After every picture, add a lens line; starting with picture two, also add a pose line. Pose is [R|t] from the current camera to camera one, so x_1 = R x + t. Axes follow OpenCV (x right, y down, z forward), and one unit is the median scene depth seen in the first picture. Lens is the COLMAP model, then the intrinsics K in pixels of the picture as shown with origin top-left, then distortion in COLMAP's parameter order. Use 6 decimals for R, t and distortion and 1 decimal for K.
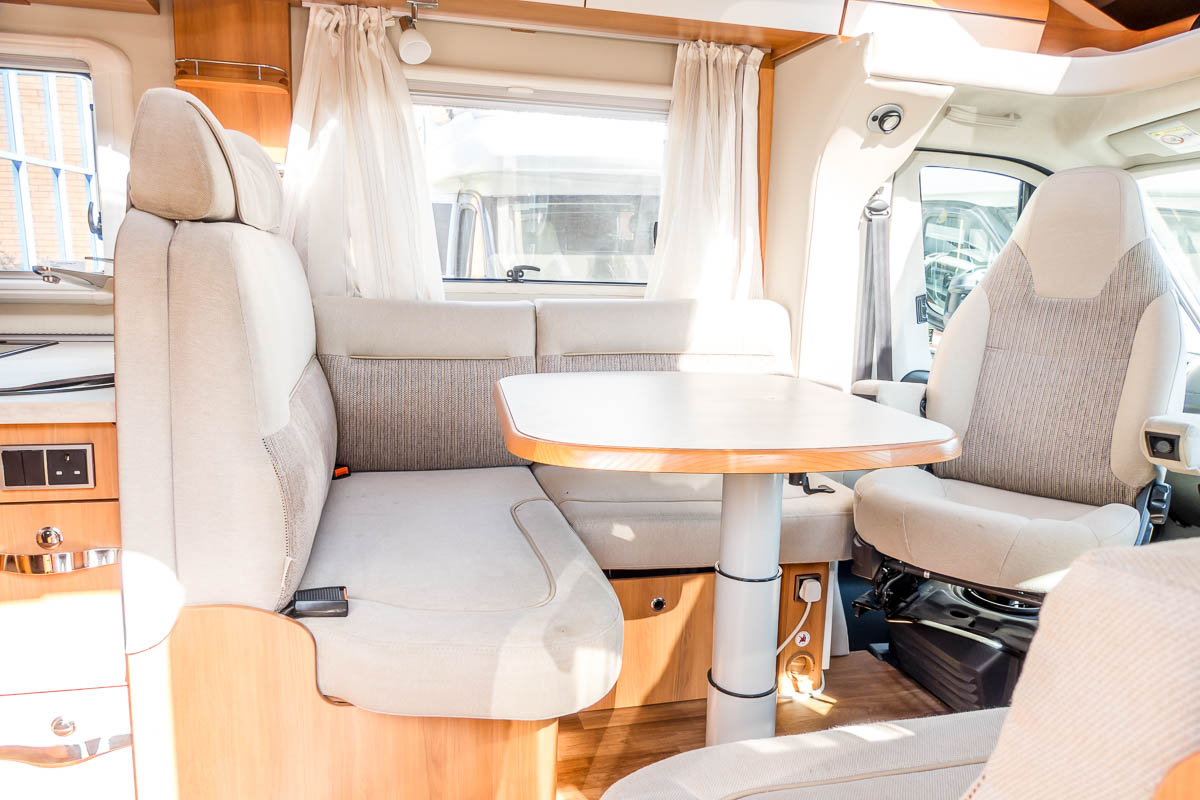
lens RADIAL K [[813.8, 0, 600.0], [0, 813.8, 400.0], [0, 0, 1]] dist [-0.011589, -0.000995]
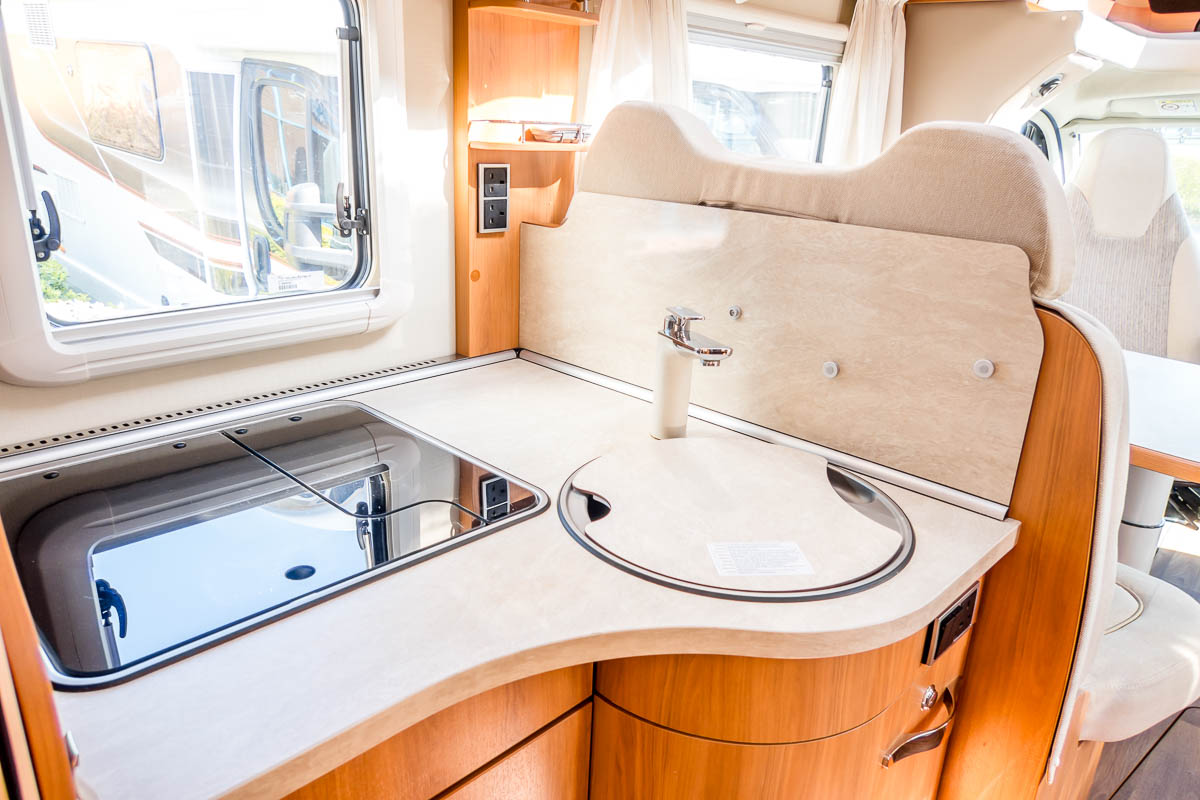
lens RADIAL K [[813.8, 0, 600.0], [0, 813.8, 400.0], [0, 0, 1]] dist [-0.011589, -0.000995]
pose [[0.859265, -0.160327, 0.485757, -0.784414], [0.065317, 0.976228, 0.206670, -0.193333], [-0.507344, -0.145856, 0.849310, 0.303516]]
